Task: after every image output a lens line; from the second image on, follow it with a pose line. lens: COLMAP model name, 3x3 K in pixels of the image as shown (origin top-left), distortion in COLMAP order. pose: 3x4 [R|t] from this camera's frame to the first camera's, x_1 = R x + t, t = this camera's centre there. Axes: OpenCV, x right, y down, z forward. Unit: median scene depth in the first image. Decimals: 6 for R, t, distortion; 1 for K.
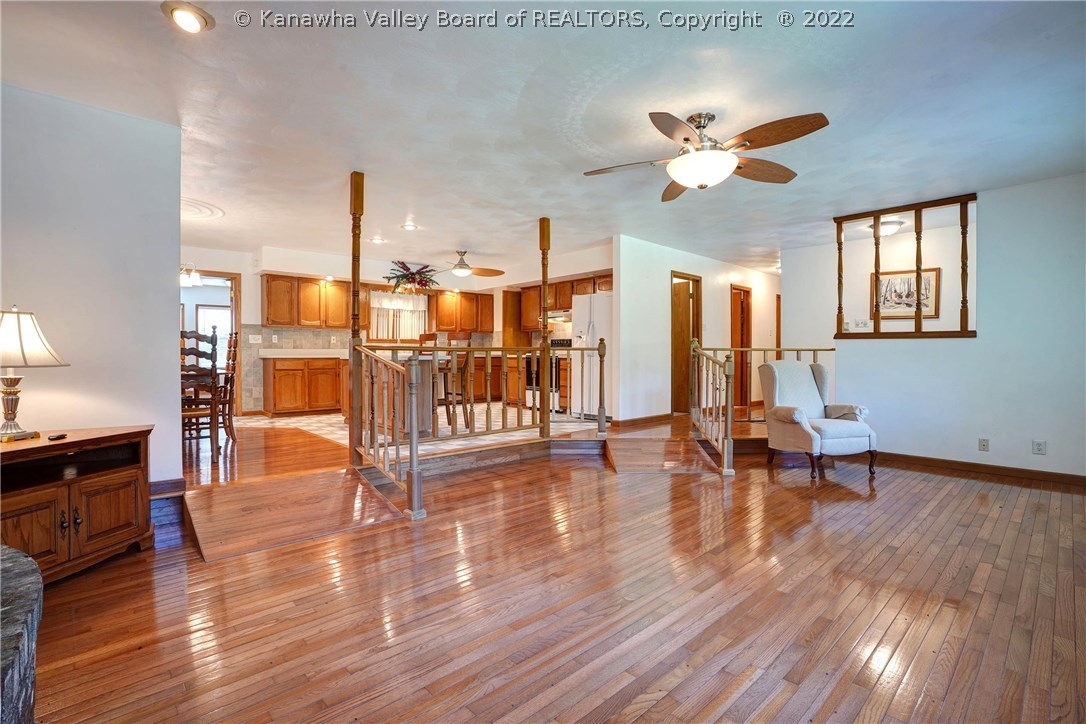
lens RADIAL K [[510.2, 0, 543.0], [0, 510.2, 362.0], [0, 0, 1]] dist [-0.033395, 0.000110]
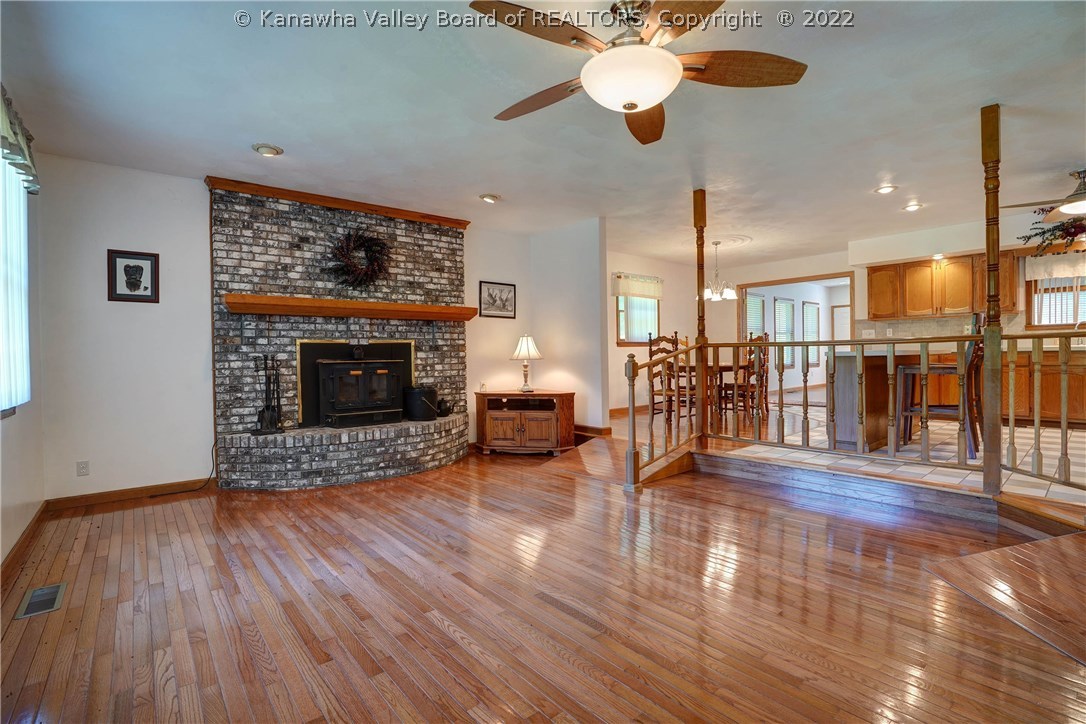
lens RADIAL K [[495.6, 0, 526.1], [0, 495.6, 357.5], [0, 0, 1]] dist [-0.024914, 0.000773]
pose [[-0.055173, 0.009474, -0.998432, 0.409653], [-0.000272, 0.999955, 0.009503, -0.007333], [0.998477, 0.000796, -0.055168, 0.364685]]
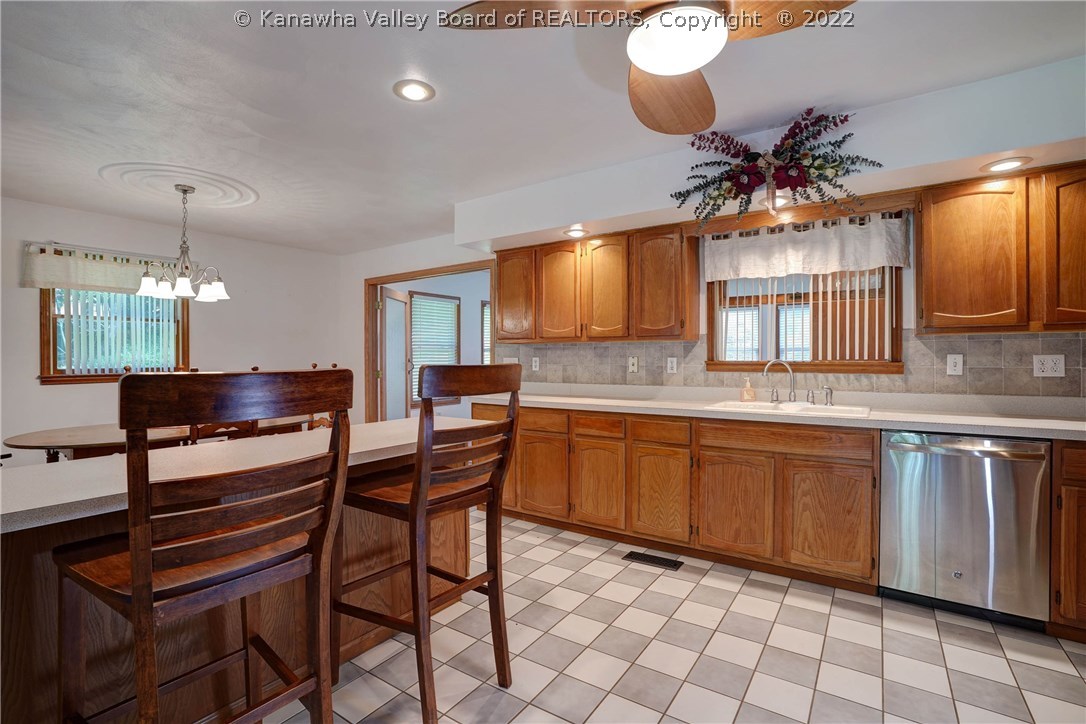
lens RADIAL K [[510.2, 0, 543.0], [0, 510.2, 362.0], [0, 0, 1]] dist [-0.033395, 0.000110]
pose [[0.229294, 0.027226, -0.972976, 0.018455], [-0.003399, 0.999625, 0.027170, -0.061415], [0.973351, -0.002923, 0.229301, 0.856489]]
